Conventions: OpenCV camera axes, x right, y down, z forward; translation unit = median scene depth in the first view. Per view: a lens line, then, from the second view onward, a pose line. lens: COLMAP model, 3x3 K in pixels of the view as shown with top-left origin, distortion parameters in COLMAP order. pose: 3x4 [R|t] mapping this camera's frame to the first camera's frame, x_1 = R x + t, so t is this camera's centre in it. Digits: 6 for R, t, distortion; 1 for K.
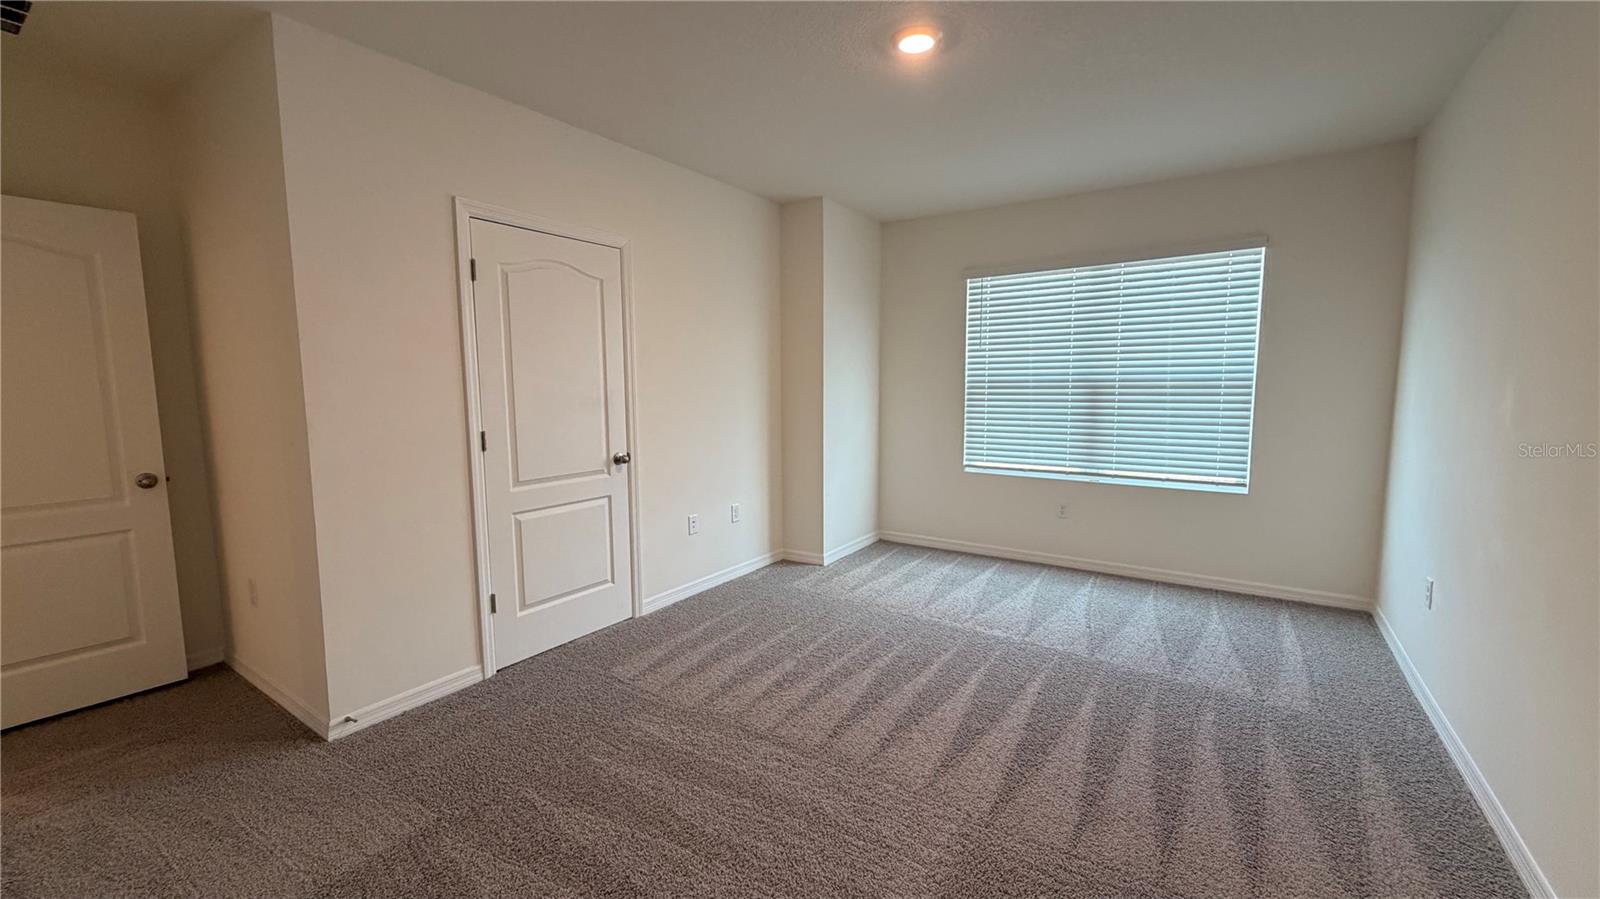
lens RADIAL K [[651.2, 0, 799.3], [0, 651.2, 453.0], [0, 0, 1]] dist [0.000467, 0.000236]
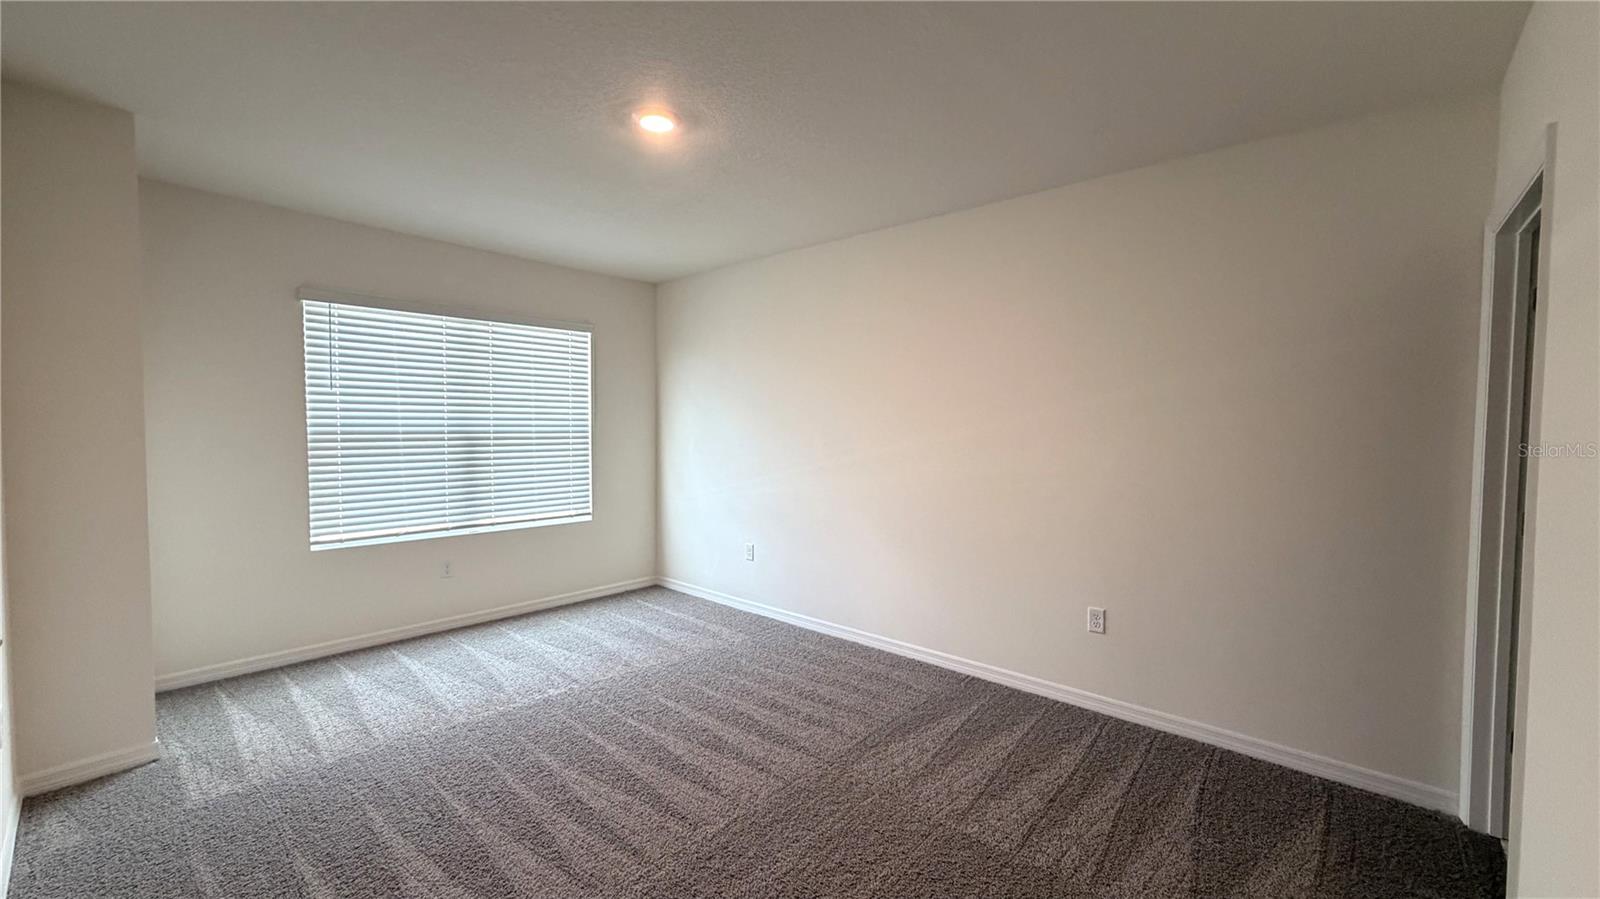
lens RADIAL K [[637.5, 0, 798.9], [0, 637.5, 454.9], [0, 0, 1]] dist [0.001051, 0.000086]
pose [[0.128543, -0.036532, 0.991031, -0.491906], [0.100901, 0.994617, 0.023577, -0.052590], [-0.986558, 0.096966, 0.131537, 0.405787]]
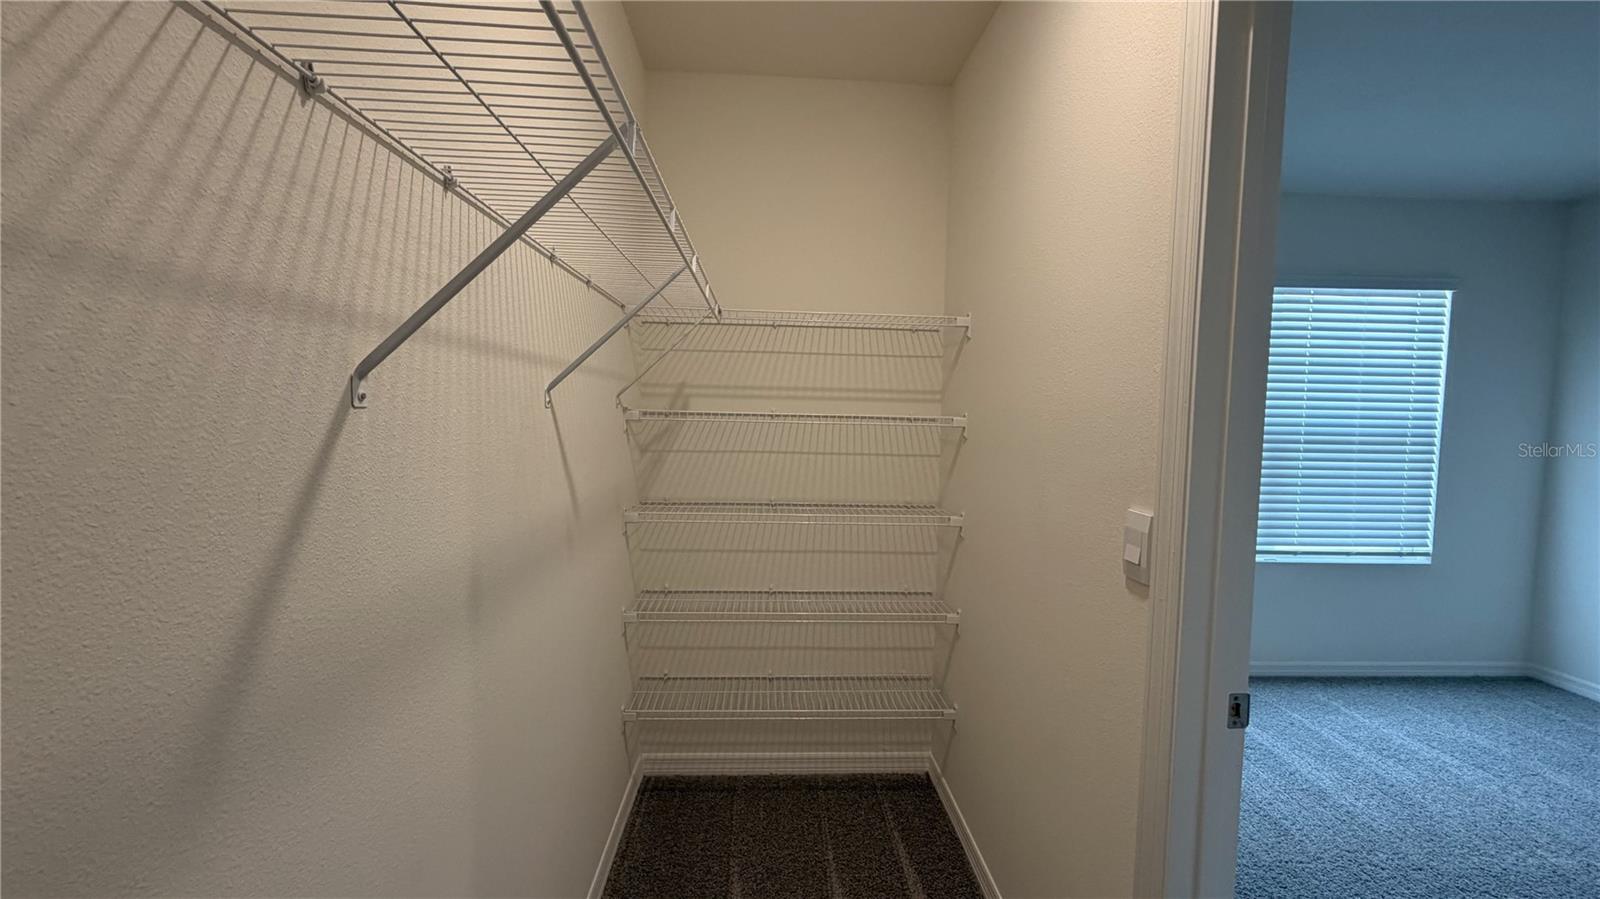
lens RADIAL K [[651.2, 0, 799.3], [0, 651.2, 453.0], [0, 0, 1]] dist [0.000467, 0.000236]
pose [[0.800294, -0.010986, 0.599507, -0.517118], [0.040346, 0.998553, -0.035561, -0.088985], [-0.598249, 0.052647, 0.799579, 0.775928]]
